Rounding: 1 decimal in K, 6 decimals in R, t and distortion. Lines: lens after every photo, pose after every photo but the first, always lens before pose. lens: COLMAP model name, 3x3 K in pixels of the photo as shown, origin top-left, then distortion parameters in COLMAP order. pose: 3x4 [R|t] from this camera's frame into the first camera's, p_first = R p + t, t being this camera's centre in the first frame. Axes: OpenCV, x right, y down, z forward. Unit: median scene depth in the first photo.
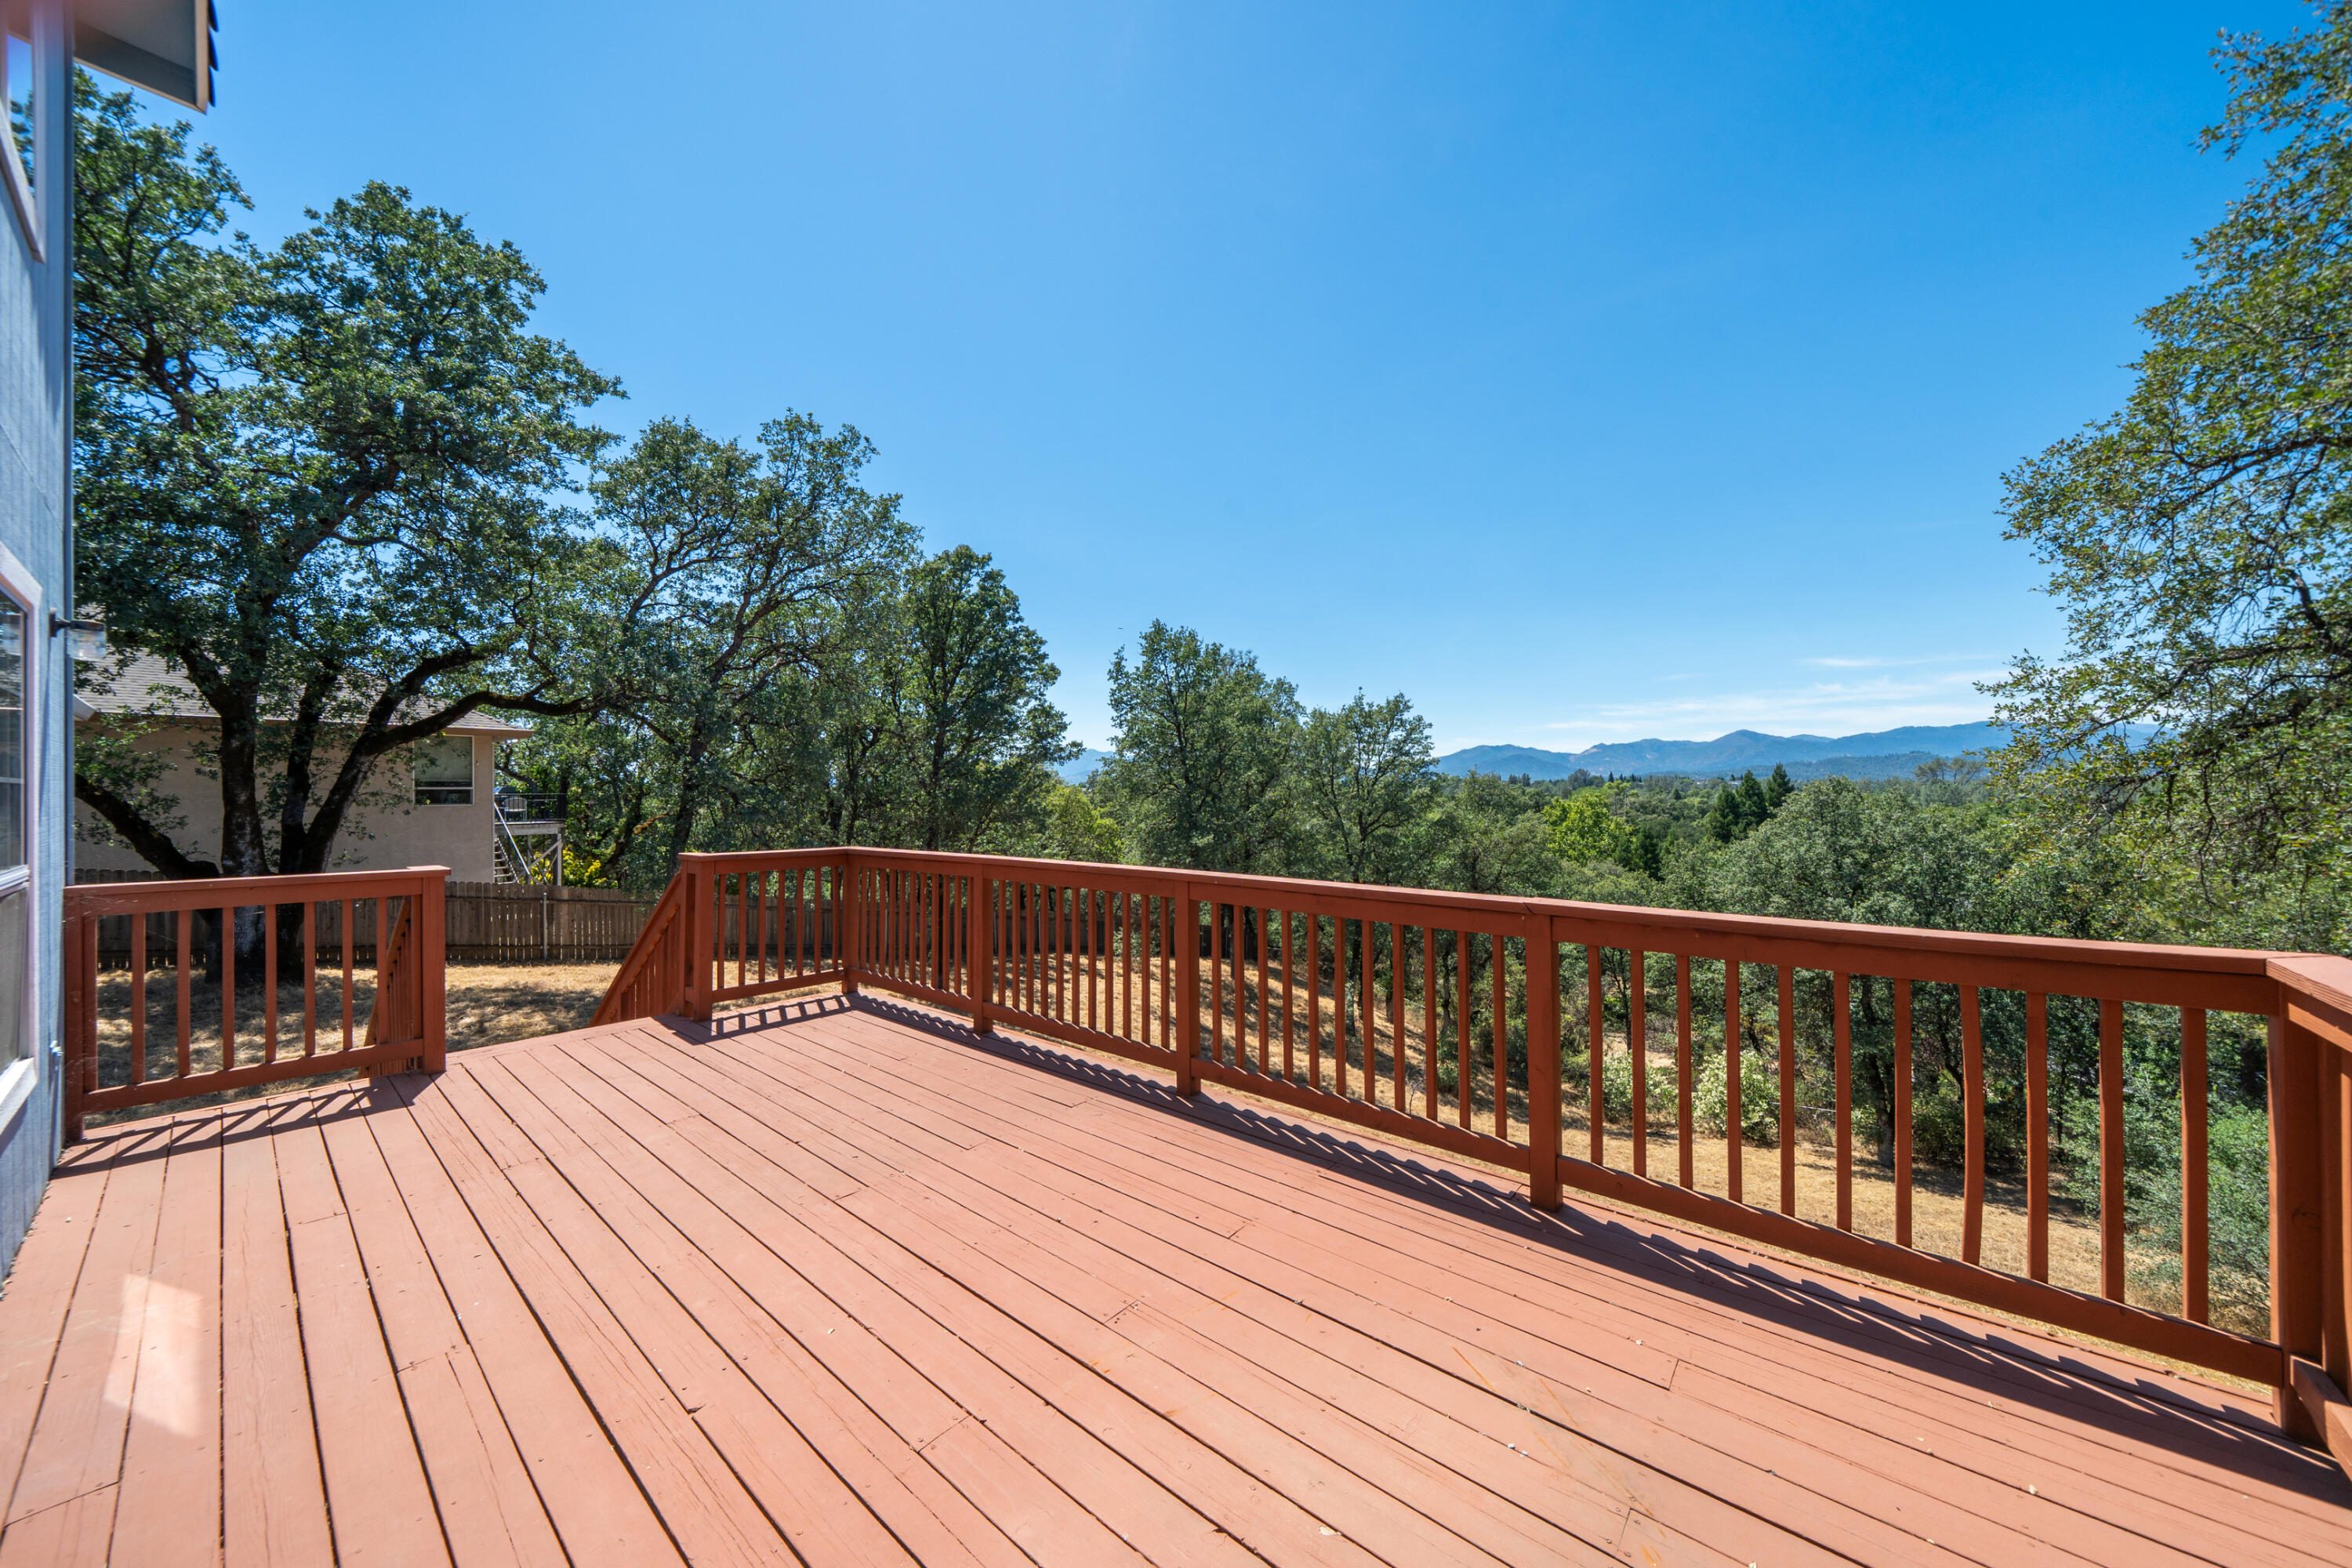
lens RADIAL K [[821.9, 0, 1176.5], [0, 821.9, 786.1], [0, 0, 1]] dist [-0.001783, -0.000132]
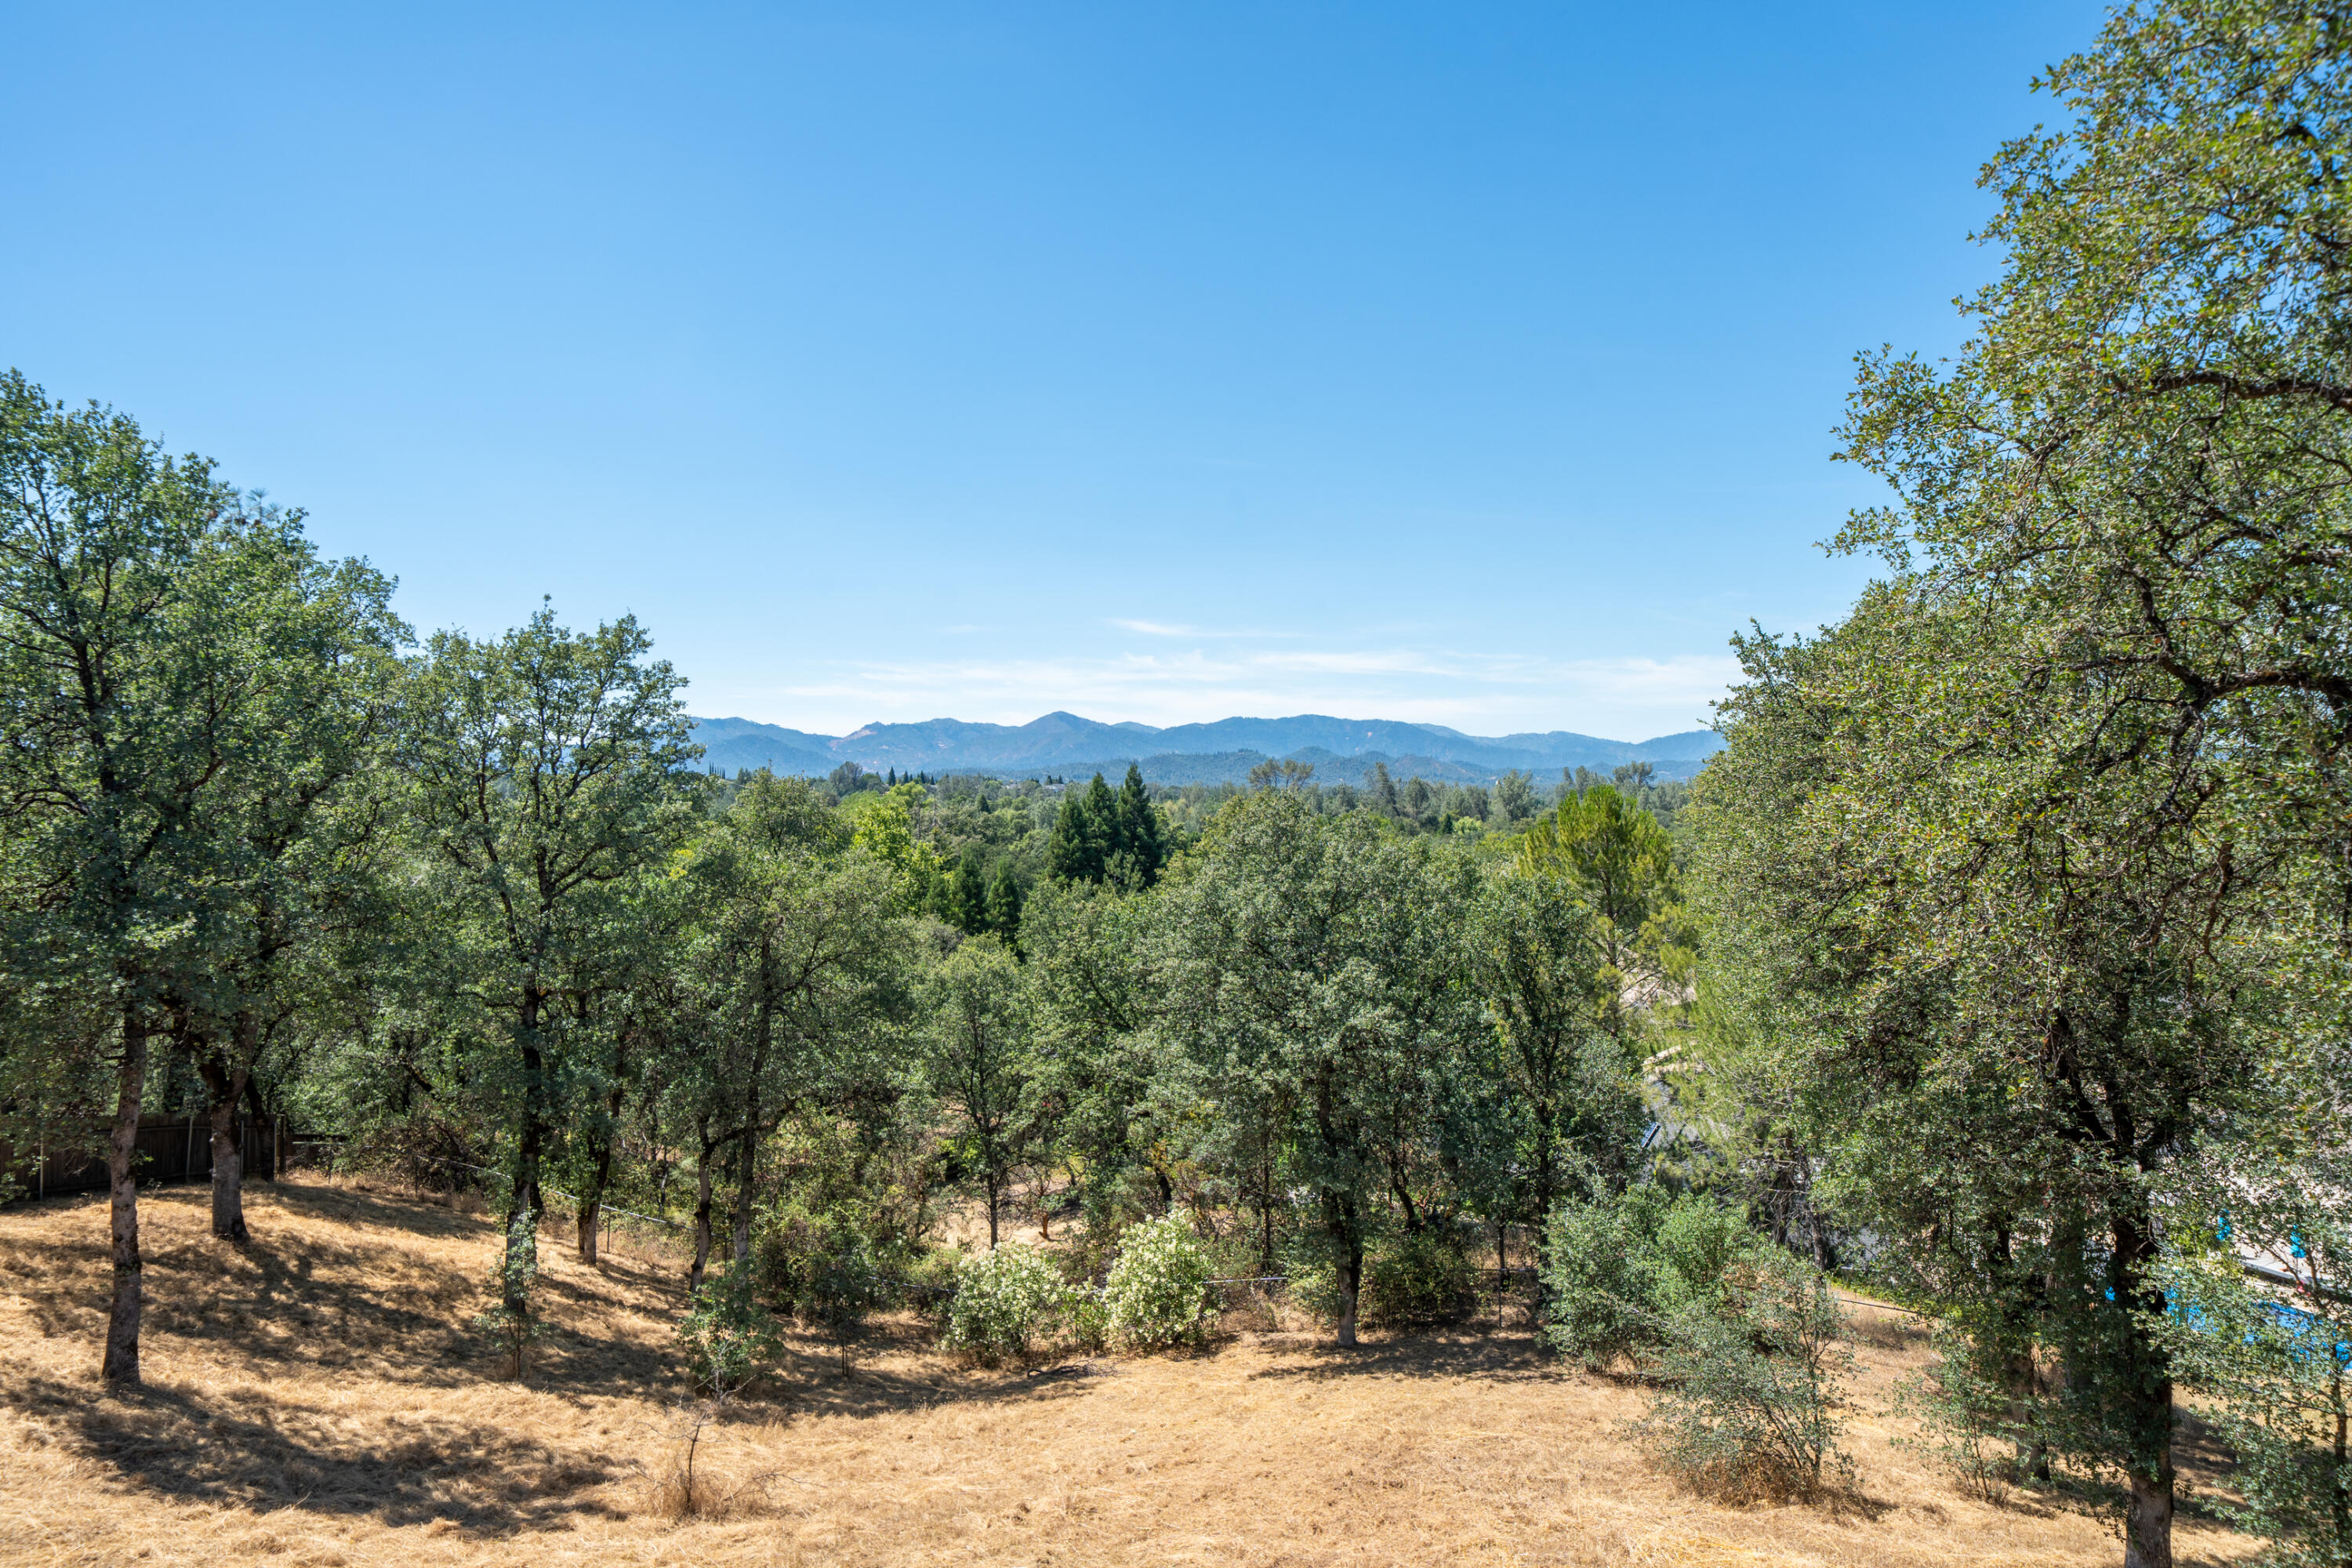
lens RADIAL K [[1415.6, 0, 1168.9], [0, 1415.6, 783.4], [0, 0, 1]] dist [0.003269, 0.002671]
pose [[0.774867, 0.014477, 0.631958, -0.023355], [-0.013229, 0.999890, -0.006685, -0.008411], [-0.631985, -0.003180, 0.774974, 0.124057]]
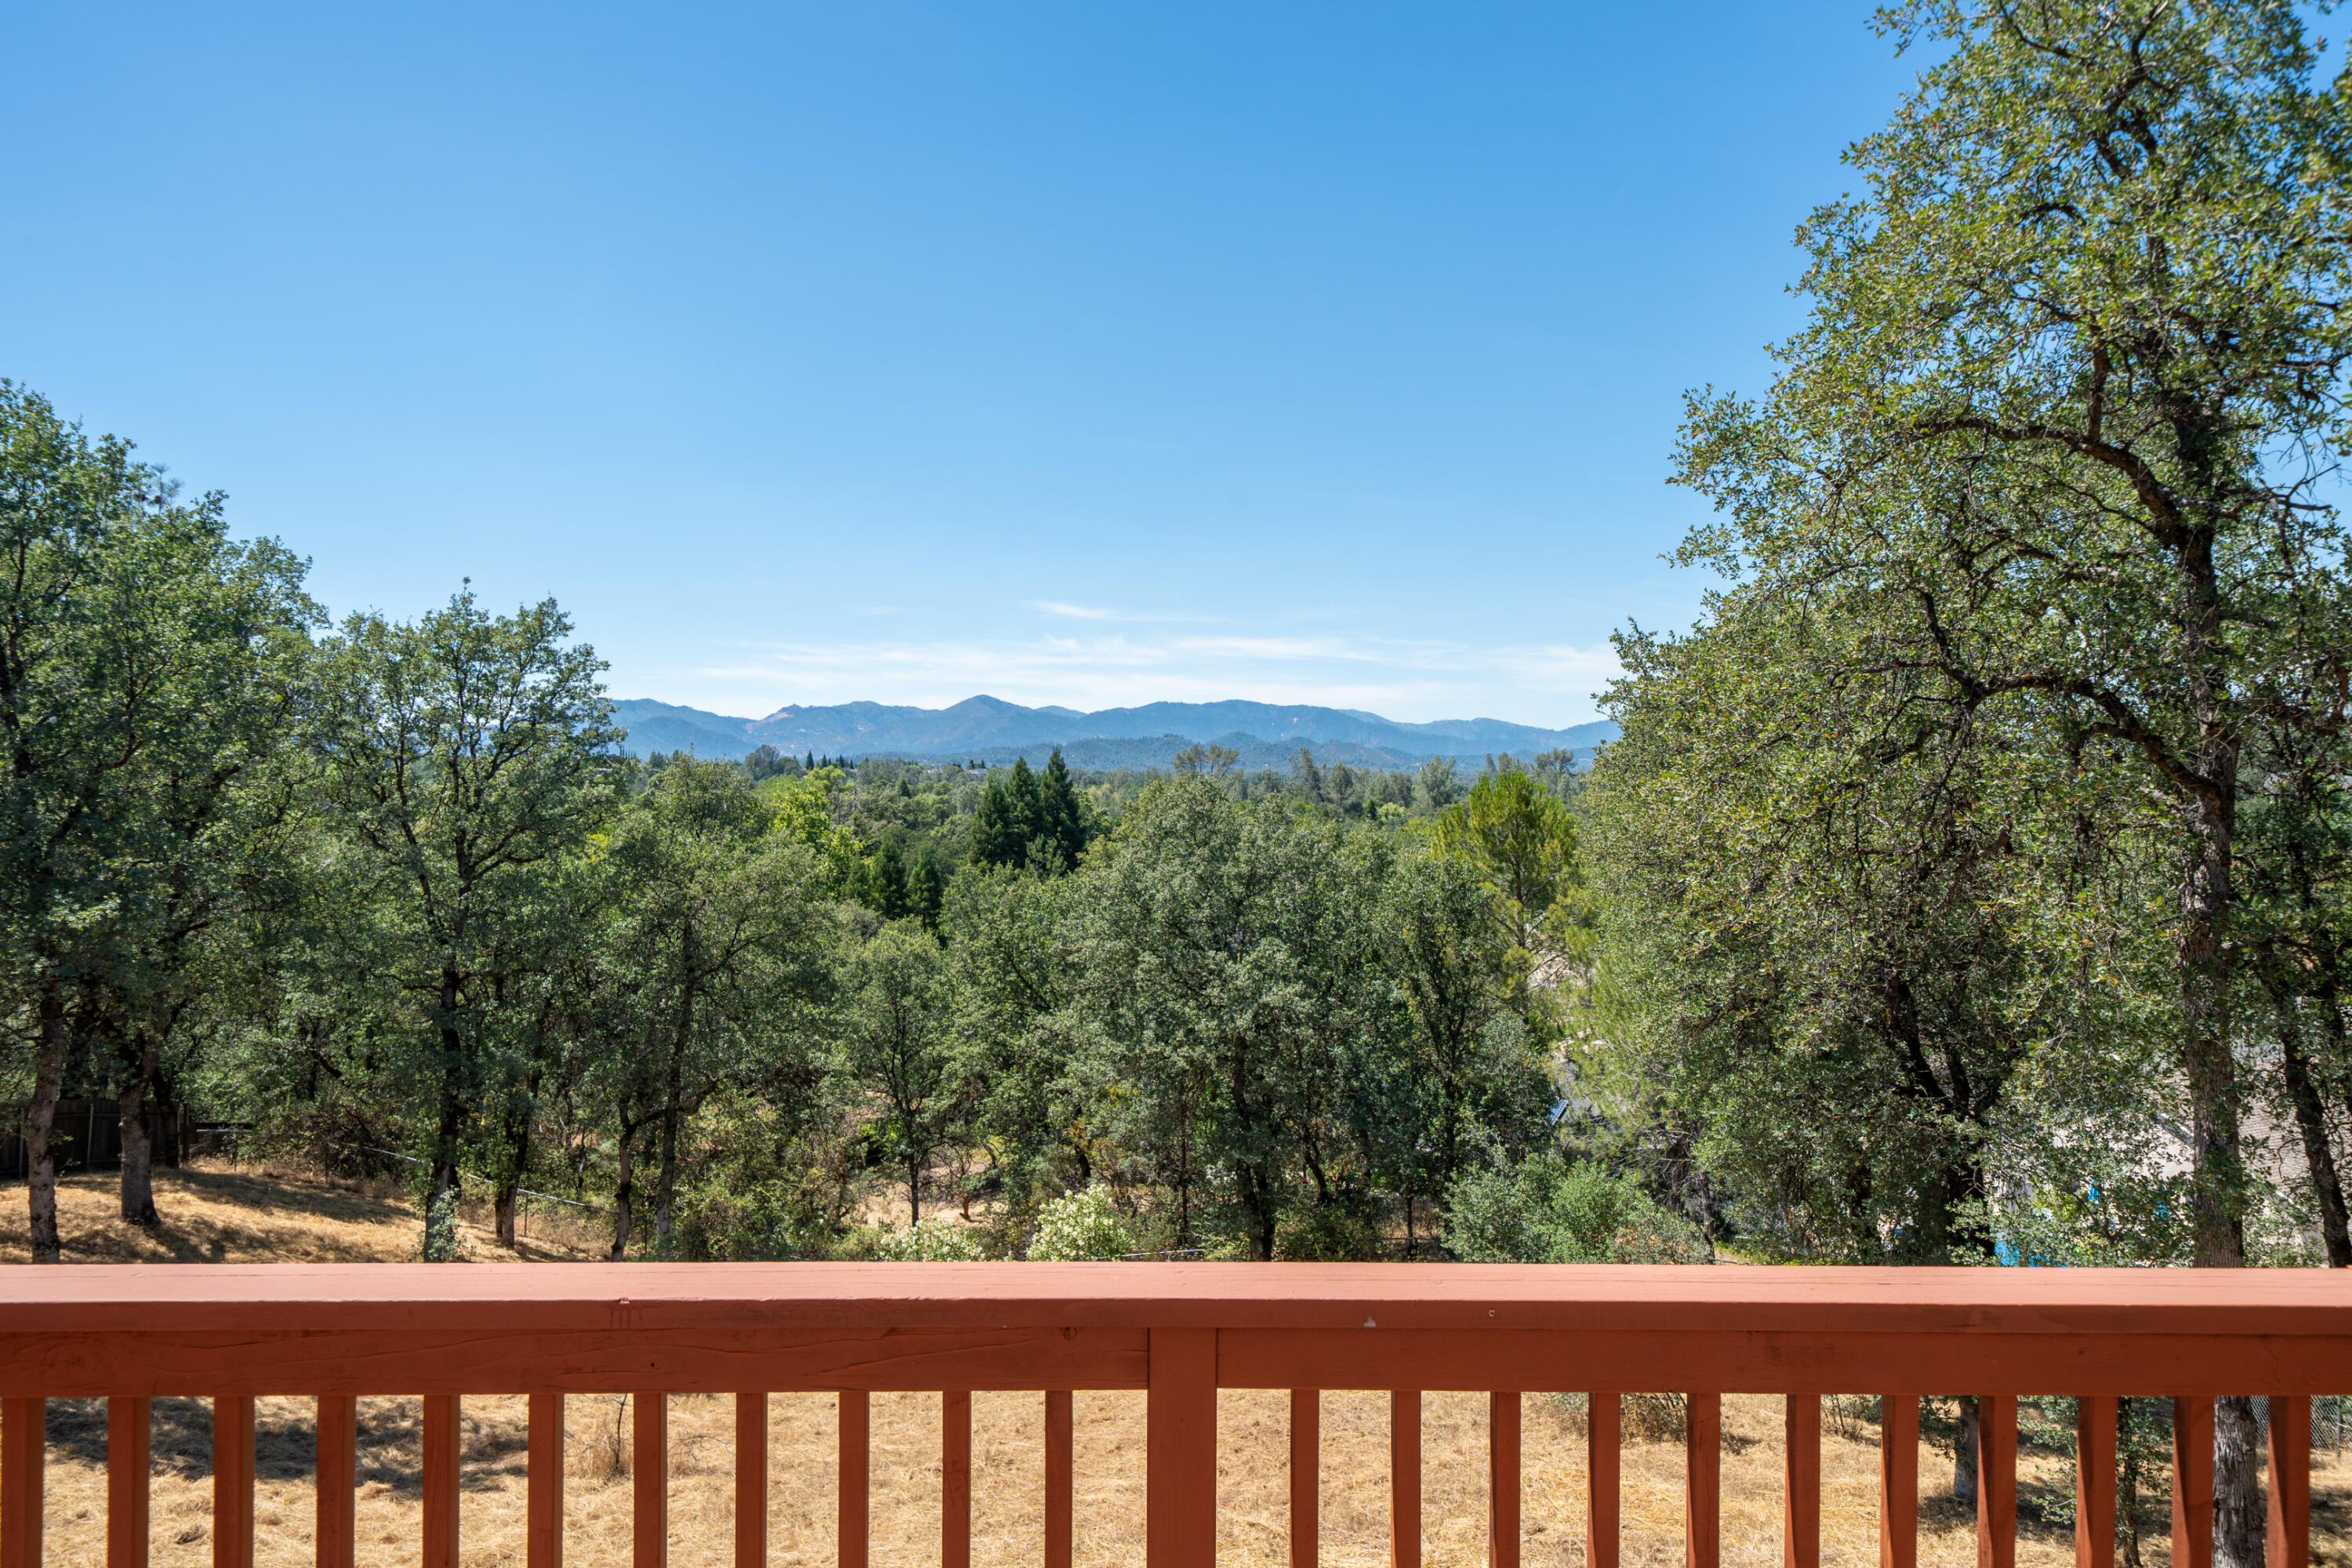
lens RADIAL K [[1431.4, 0, 1170.8], [0, 1431.4, 779.7], [0, 0, 1]] dist [0.004313, 0.001655]
pose [[0.739522, 0.012013, 0.673025, -0.043729], [-0.016441, 0.999865, 0.000218, -0.008215], [-0.672932, -0.011227, 0.739619, 0.093822]]
